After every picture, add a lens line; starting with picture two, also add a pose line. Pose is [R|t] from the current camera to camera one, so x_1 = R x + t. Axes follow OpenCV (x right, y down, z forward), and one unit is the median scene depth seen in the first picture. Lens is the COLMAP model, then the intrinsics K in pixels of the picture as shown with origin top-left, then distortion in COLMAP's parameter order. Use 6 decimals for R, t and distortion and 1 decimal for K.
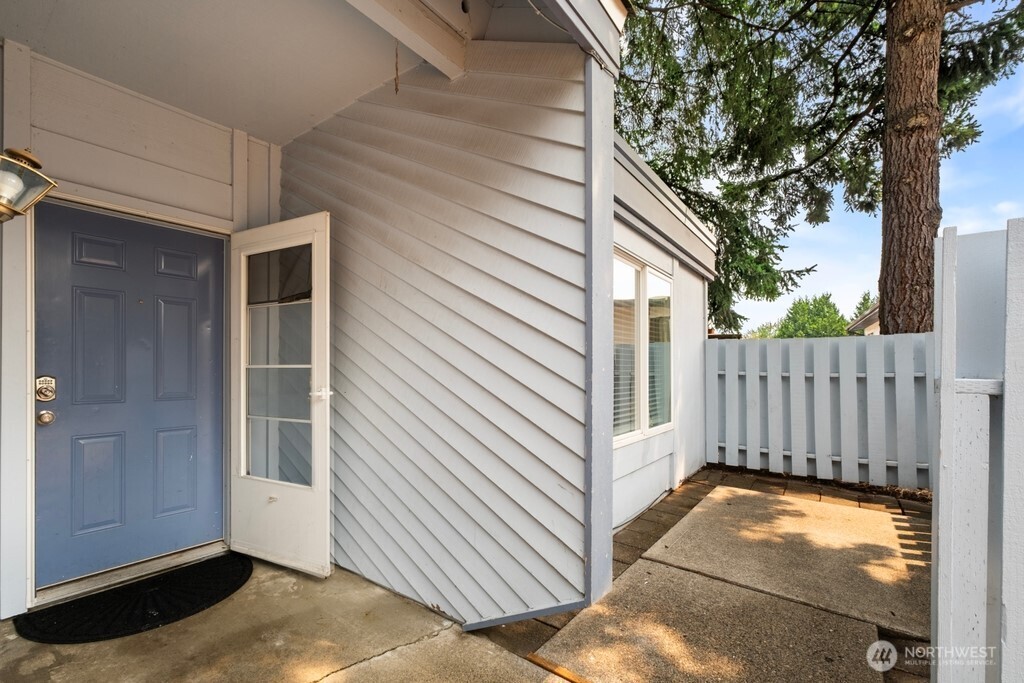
lens RADIAL K [[445.4, 0, 508.4], [0, 445.4, 372.0], [0, 0, 1]] dist [-0.013366, 0.005917]
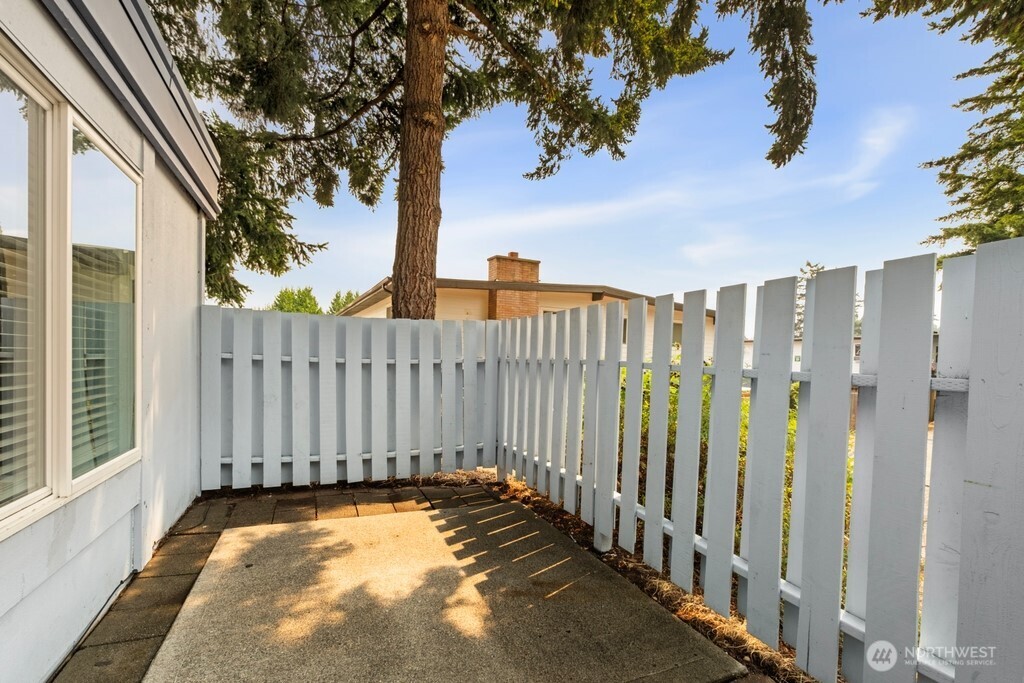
lens RADIAL K [[444.6, 0, 507.5], [0, 444.6, 364.9], [0, 0, 1]] dist [-0.014308, 0.008433]
pose [[0.500361, 0.000536, 0.865817, 0.109847], [-0.018201, 0.999785, 0.009899, 0.001135], [-0.865626, -0.020711, 0.500263, 0.296079]]
